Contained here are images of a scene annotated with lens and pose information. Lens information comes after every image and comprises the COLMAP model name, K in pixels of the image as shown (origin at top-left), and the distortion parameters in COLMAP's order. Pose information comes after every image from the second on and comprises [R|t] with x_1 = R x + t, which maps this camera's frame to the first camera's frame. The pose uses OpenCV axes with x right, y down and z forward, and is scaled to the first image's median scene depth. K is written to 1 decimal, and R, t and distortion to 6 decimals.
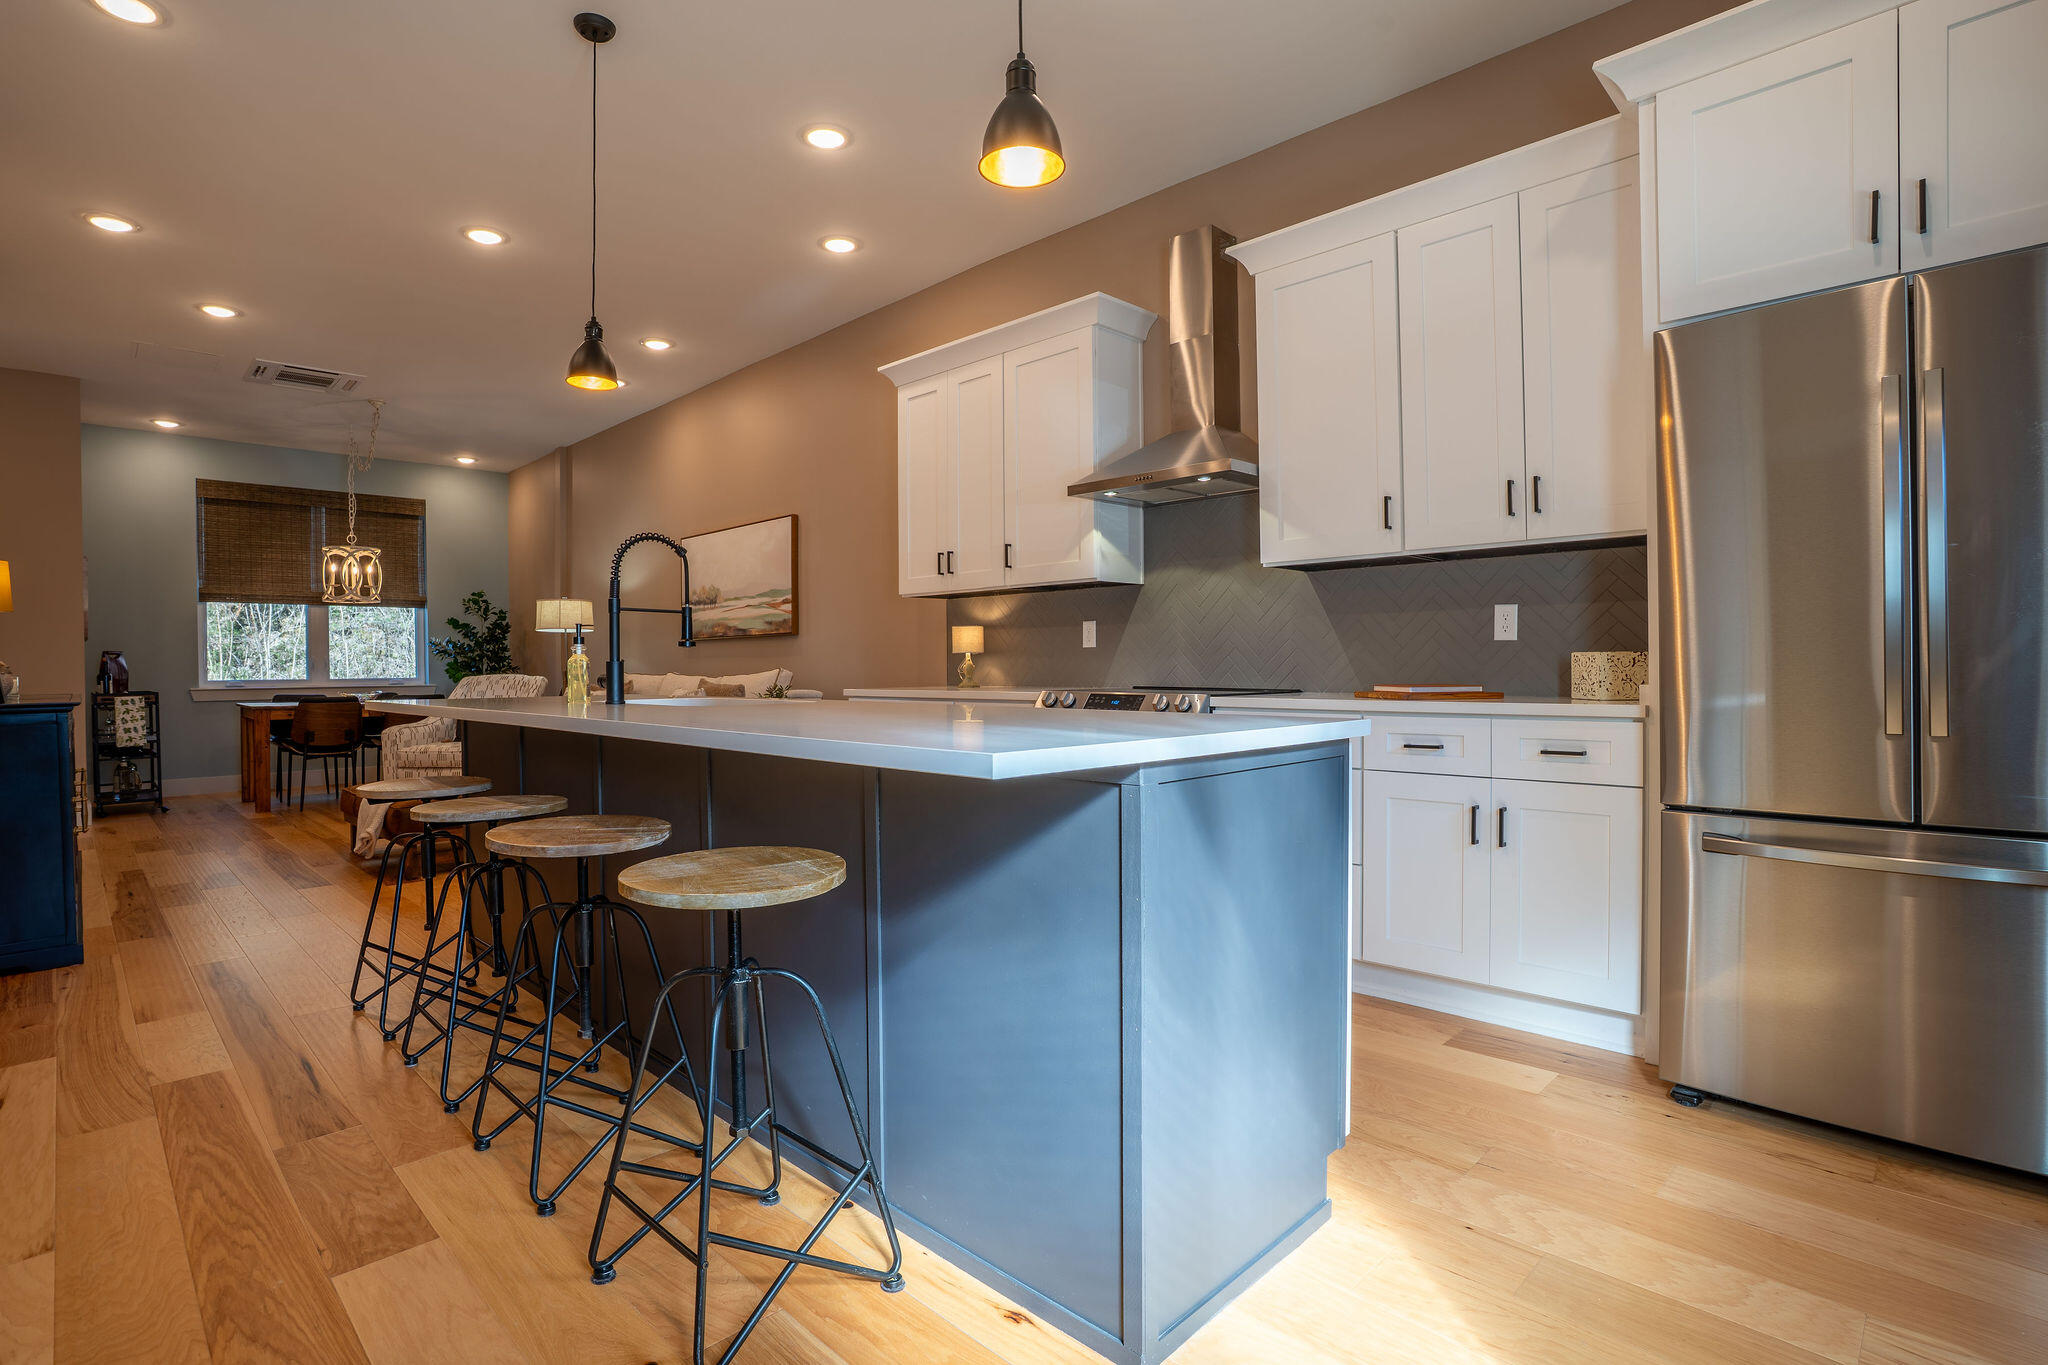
lens RADIAL K [[1008.0, 0, 1027.7], [0, 1008.0, 672.1], [0, 0, 1]] dist [-0.075077, 0.033580]
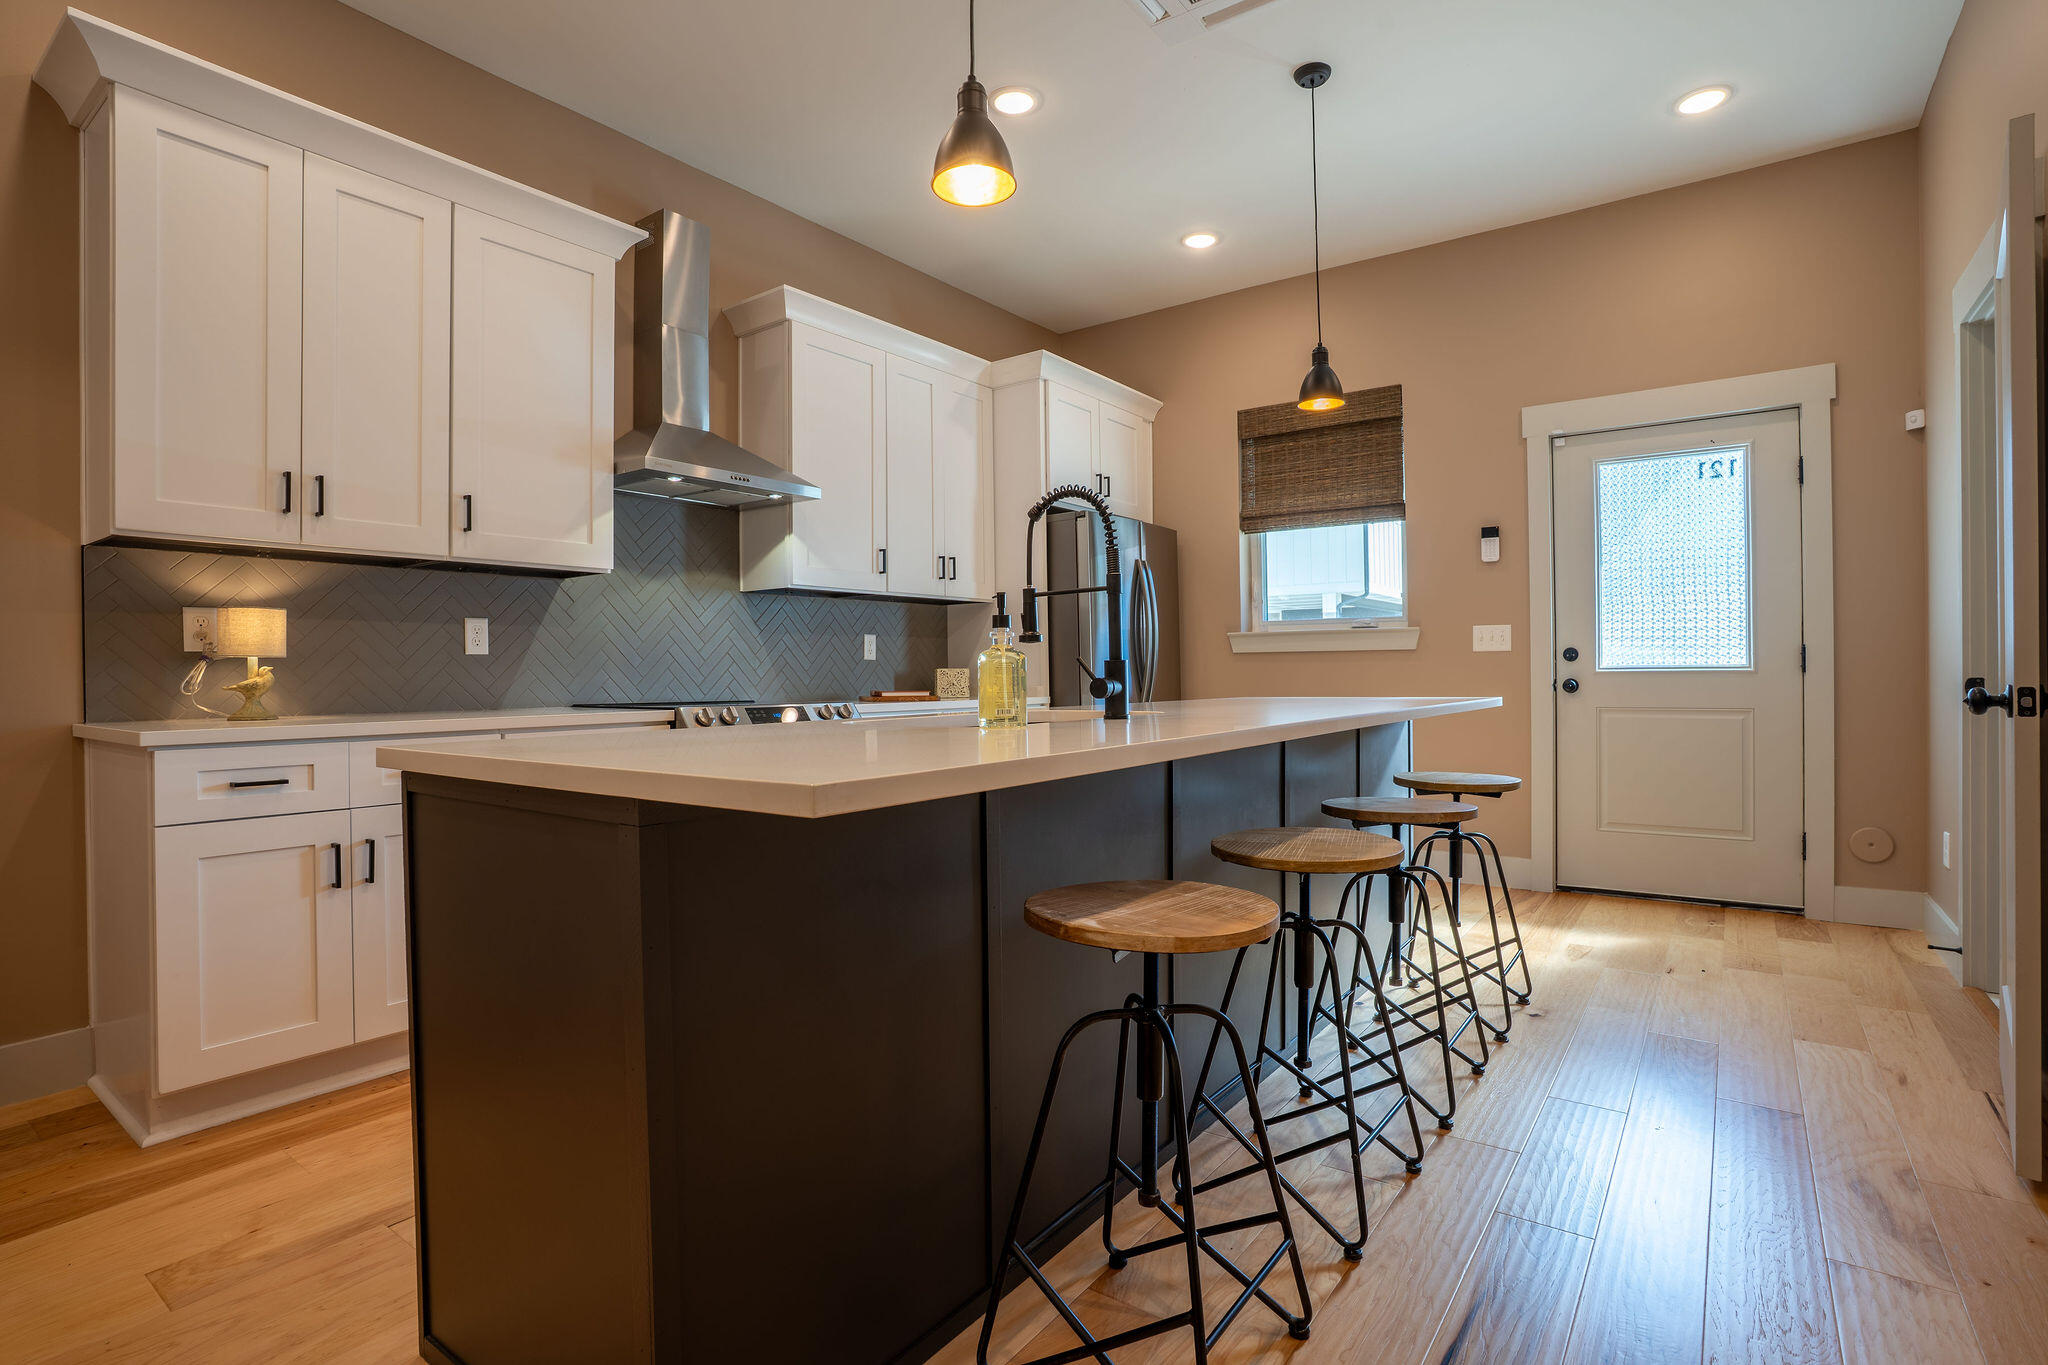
lens RADIAL K [[1008.0, 0, 1019.7], [0, 1008.0, 679.1], [0, 0, 1]] dist [-0.075077, 0.033580]
pose [[-0.146192, 0.006789, 0.989233, -0.453327], [0.019335, 0.999805, -0.004004, 0.002228], [-0.989067, 0.018542, -0.146295, 0.469934]]
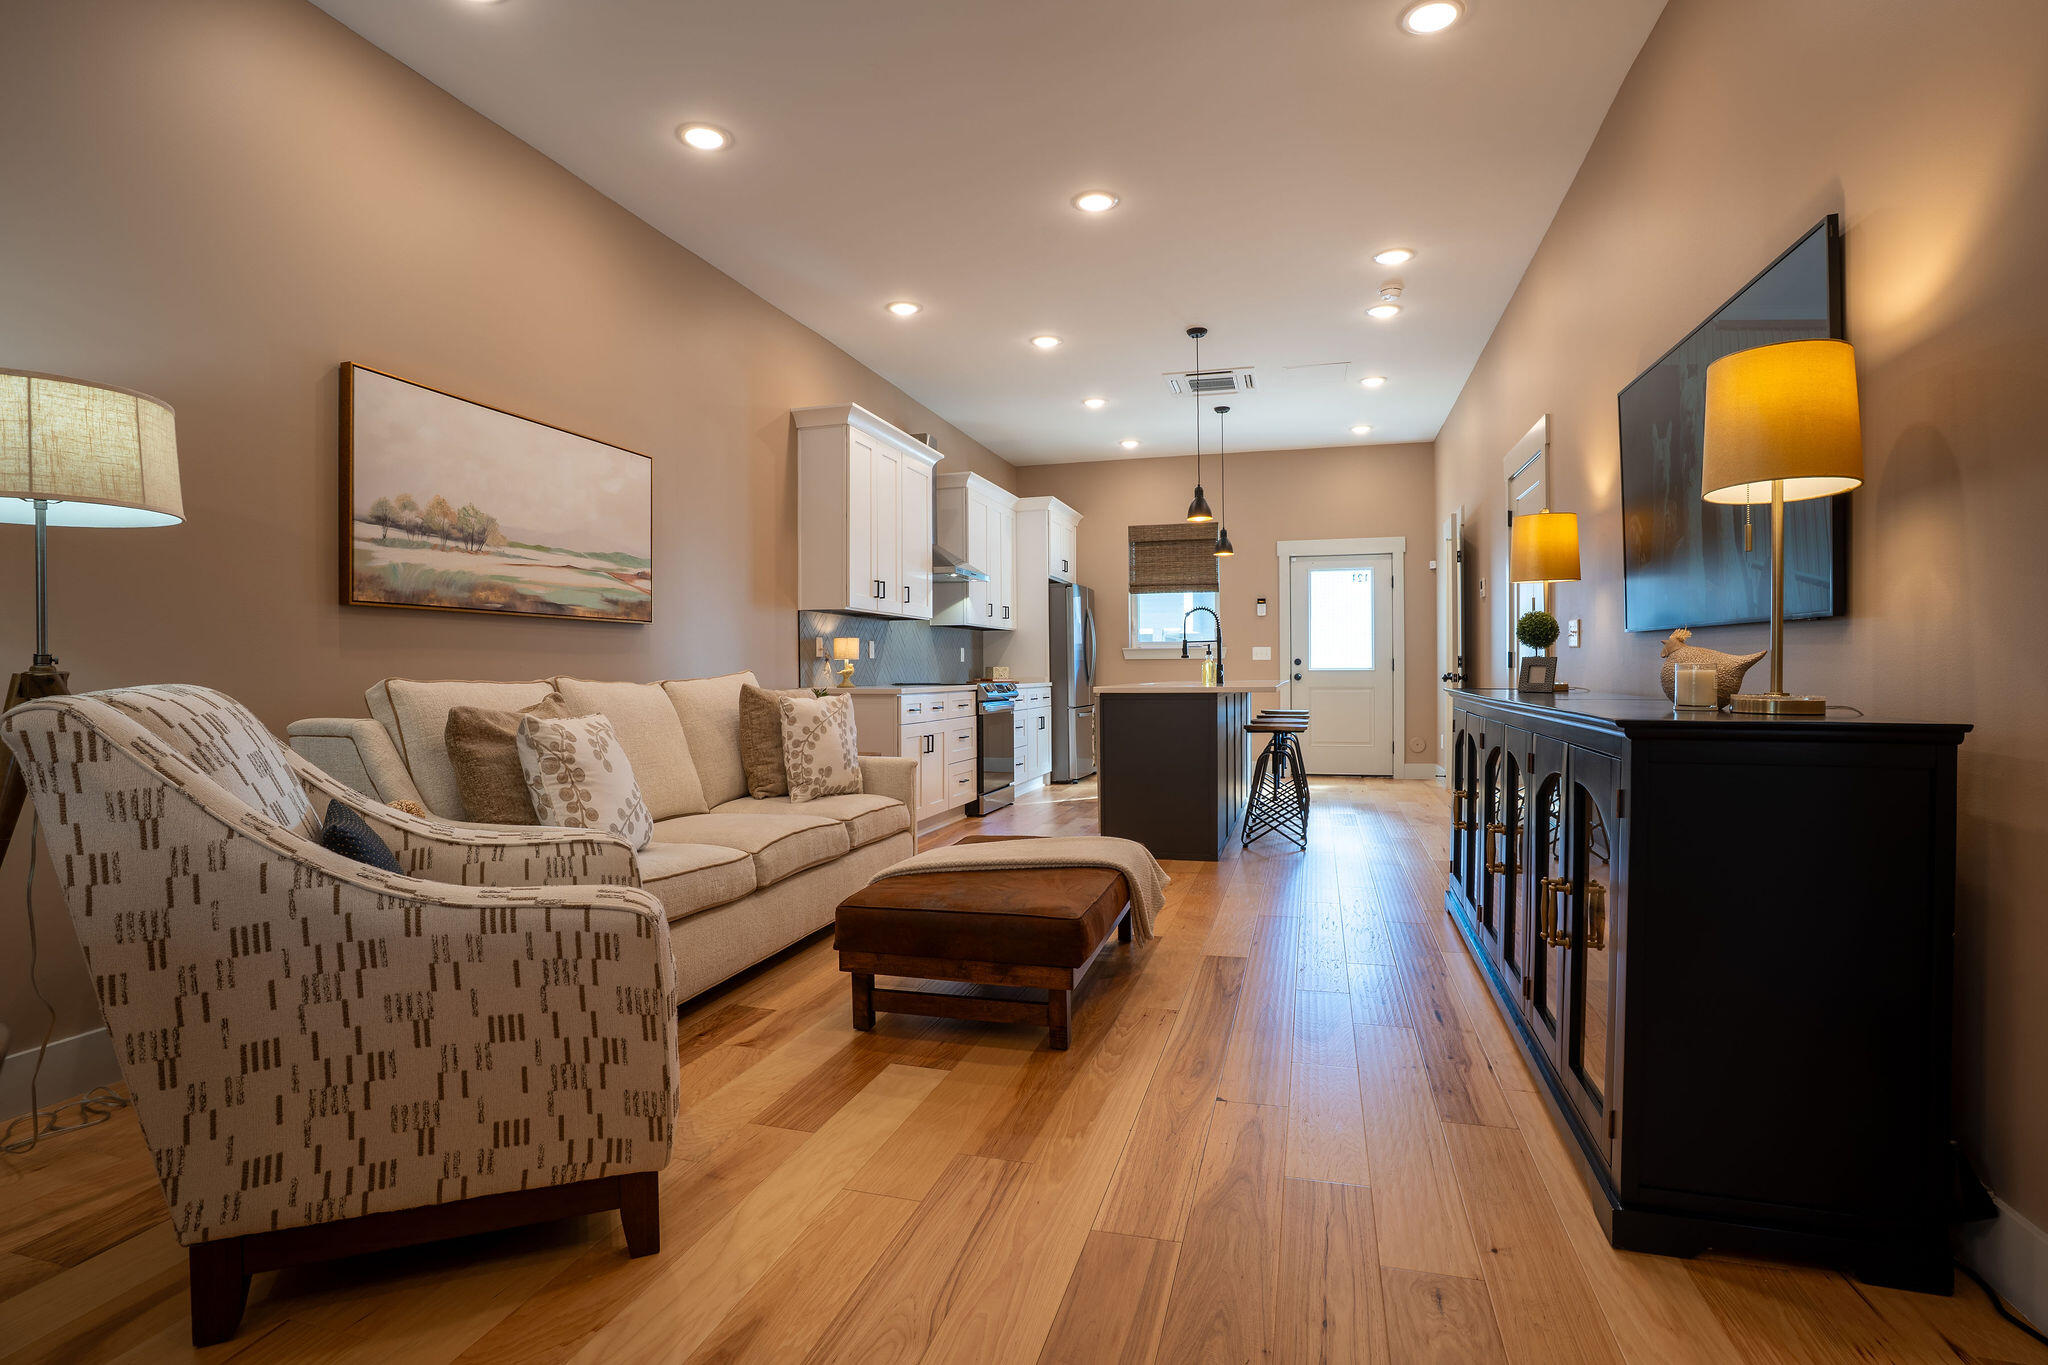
lens RADIAL K [[1008.0, 0, 1022.0], [0, 1008.0, 672.6], [0, 0, 1]] dist [-0.075077, 0.033580]
pose [[-0.477835, 0.013092, 0.878352, -0.876165], [0.018812, 0.999812, -0.004668, 0.004583], [-0.878248, 0.014293, -0.477992, 0.989273]]
